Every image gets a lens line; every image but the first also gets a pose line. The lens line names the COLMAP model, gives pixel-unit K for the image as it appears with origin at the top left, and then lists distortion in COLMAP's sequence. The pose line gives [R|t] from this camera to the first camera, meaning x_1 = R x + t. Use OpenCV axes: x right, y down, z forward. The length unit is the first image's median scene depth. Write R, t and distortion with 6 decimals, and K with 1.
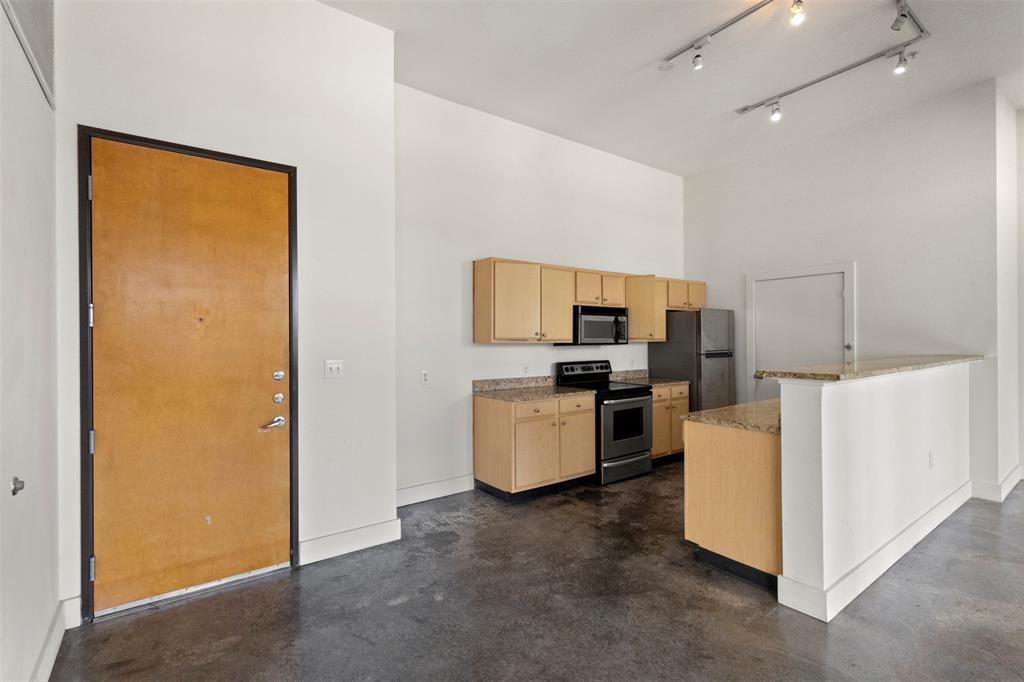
lens RADIAL K [[471.1, 0, 507.4], [0, 471.1, 339.6], [0, 0, 1]] dist [0.000828, 0.000889]
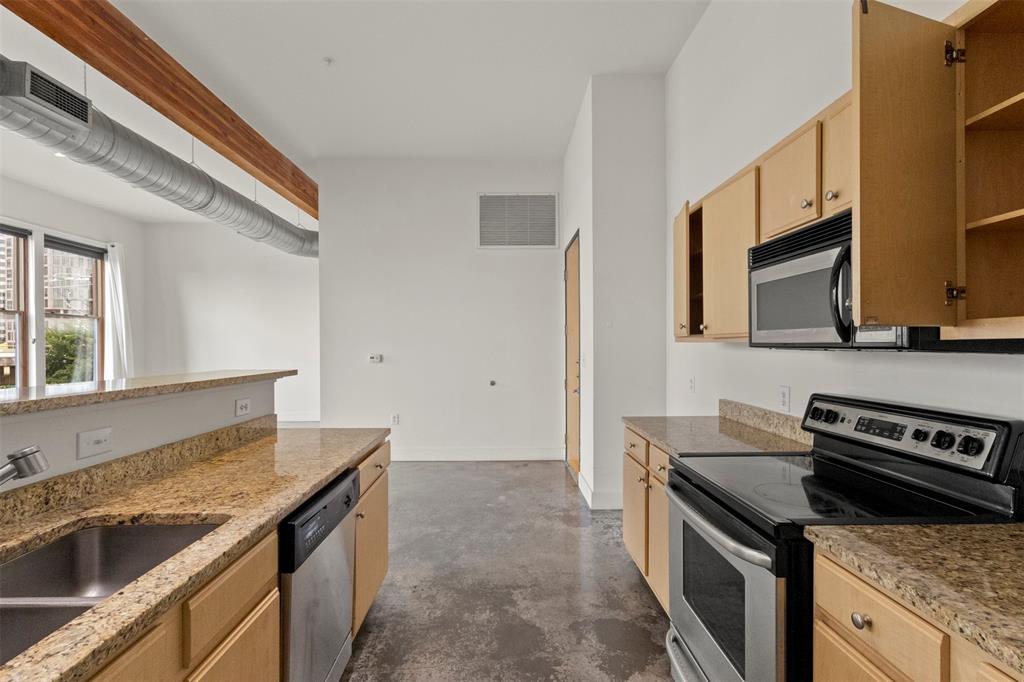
lens RADIAL K [[471.1, 0, 511.0], [0, 471.1, 347.7], [0, 0, 1]] dist [0.000828, 0.000889]
pose [[-0.568376, 0.010084, -0.822707, 0.611233], [0.006545, 0.999949, 0.007735, 0.007336], [0.822743, -0.000989, -0.568412, 1.084165]]
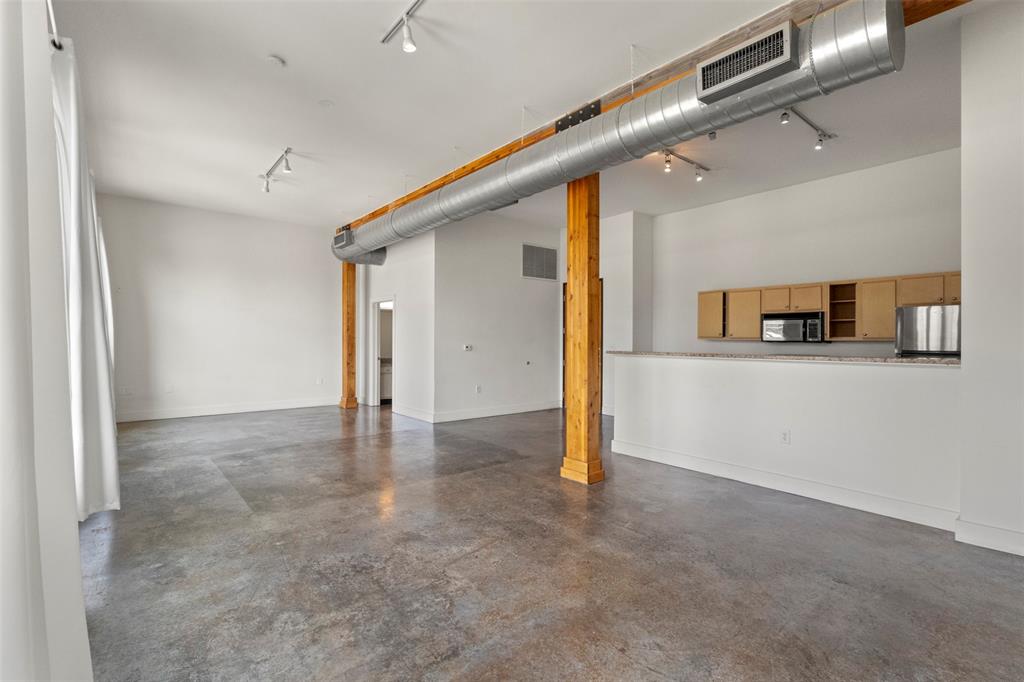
lens RADIAL K [[471.1, 0, 510.2], [0, 471.1, 341.9], [0, 0, 1]] dist [0.000828, 0.000889]
pose [[0.066382, 0.012410, -0.997717, 1.560776], [-0.004865, 0.999915, 0.012114, -0.001433], [0.997782, 0.004050, 0.066436, 0.149384]]
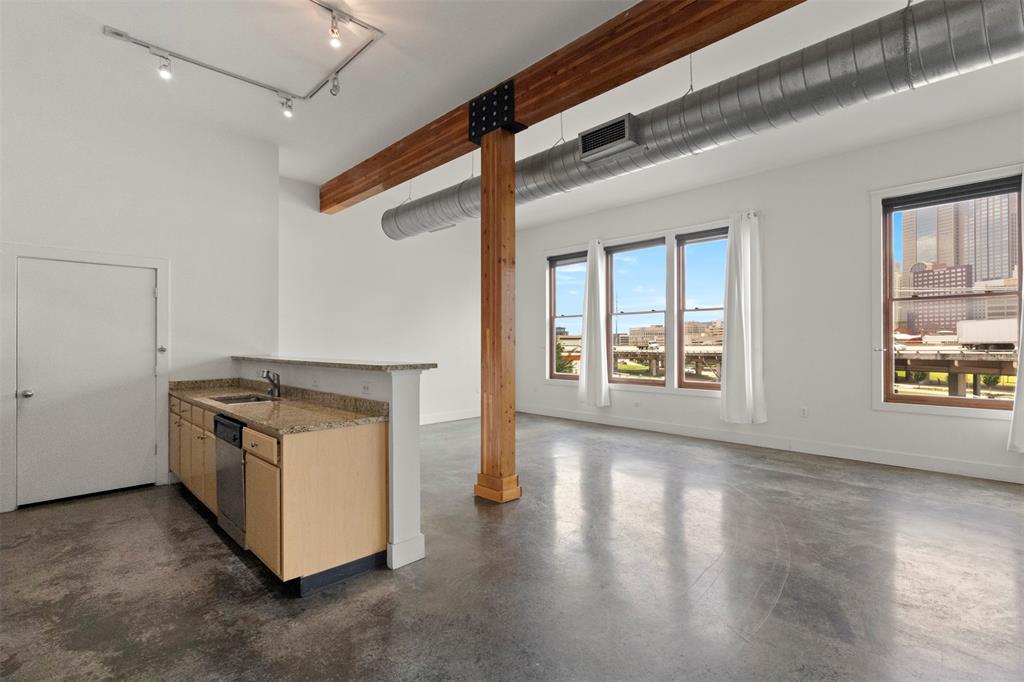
lens RADIAL K [[471.1, 0, 509.6], [0, 471.1, 341.4], [0, 0, 1]] dist [0.000828, 0.000889]
pose [[-0.148962, 0.013718, 0.988748, -0.317607], [0.003545, 0.999905, -0.013339, 0.014467], [-0.988837, 0.001518, -0.148996, 0.479698]]
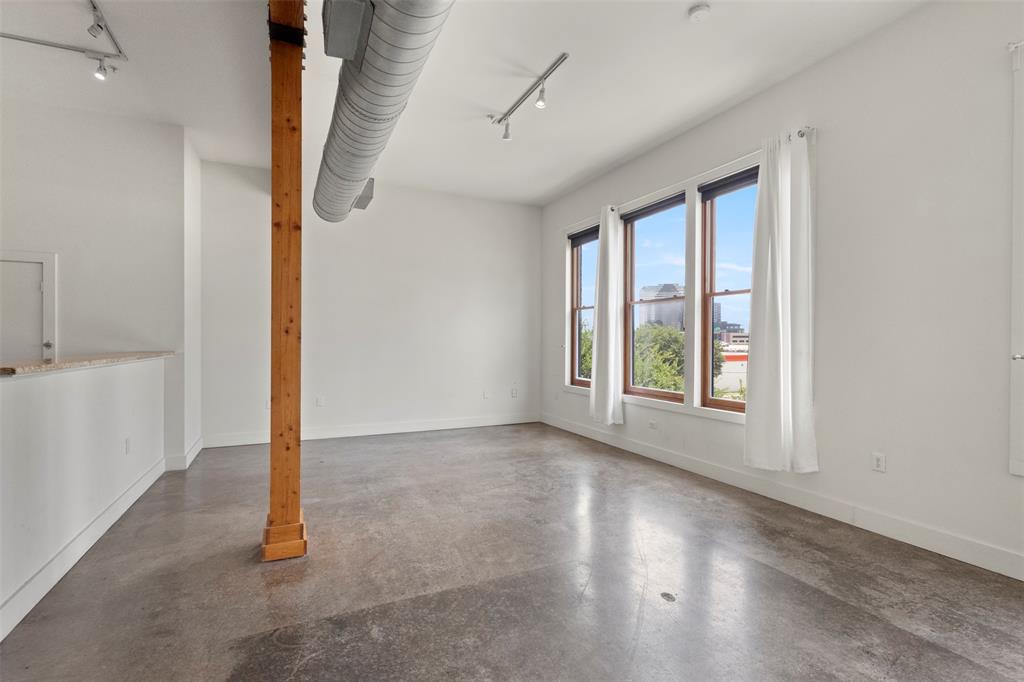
lens RADIAL K [[471.1, 0, 508.7], [0, 471.1, 344.8], [0, 0, 1]] dist [0.000828, 0.000889]
pose [[0.190949, 0.001461, 0.981599, -0.011405], [-0.005963, 0.999982, -0.000329, 0.011011], [-0.981582, -0.005790, 0.190955, -0.063916]]
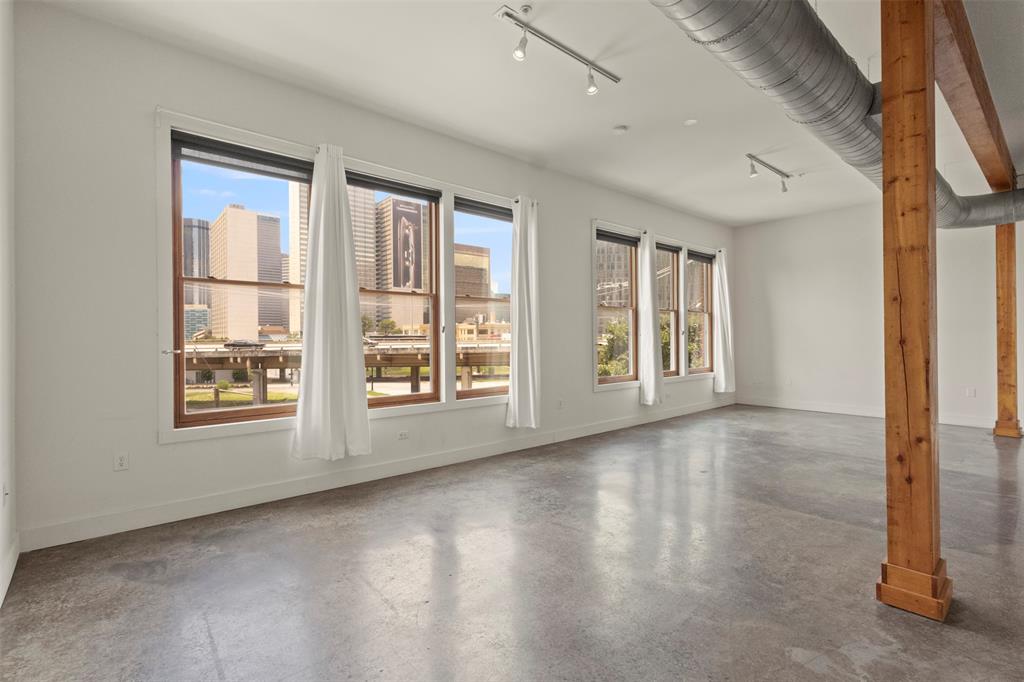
lens RADIAL K [[471.1, 0, 508.7], [0, 471.1, 341.3], [0, 0, 1]] dist [0.000828, 0.000889]
pose [[-0.996755, 0.017749, -0.078510, 1.066025], [0.017482, 0.999839, 0.004085, 0.002430], [0.078570, 0.002700, -0.996905, 0.857384]]
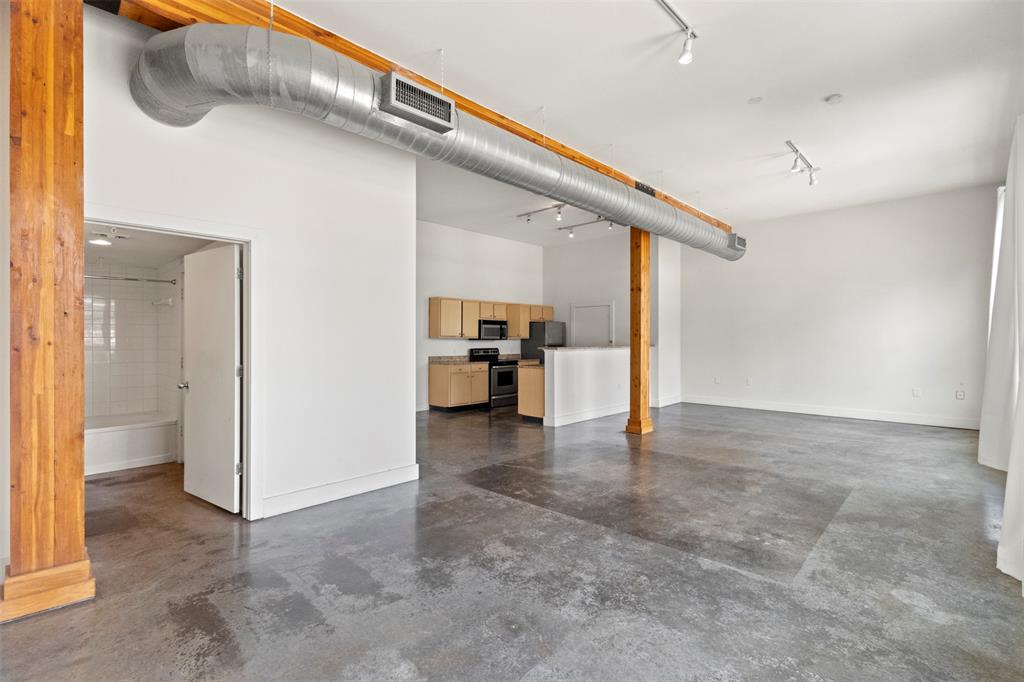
lens RADIAL K [[471.1, 0, 514.2], [0, 471.1, 337.5], [0, 0, 1]] dist [0.000828, 0.000889]
pose [[0.982893, 0.008651, 0.183972, -0.080679], [-0.007705, 0.999953, -0.005855, 0.013665], [-0.184014, 0.004338, 0.982914, -1.011715]]
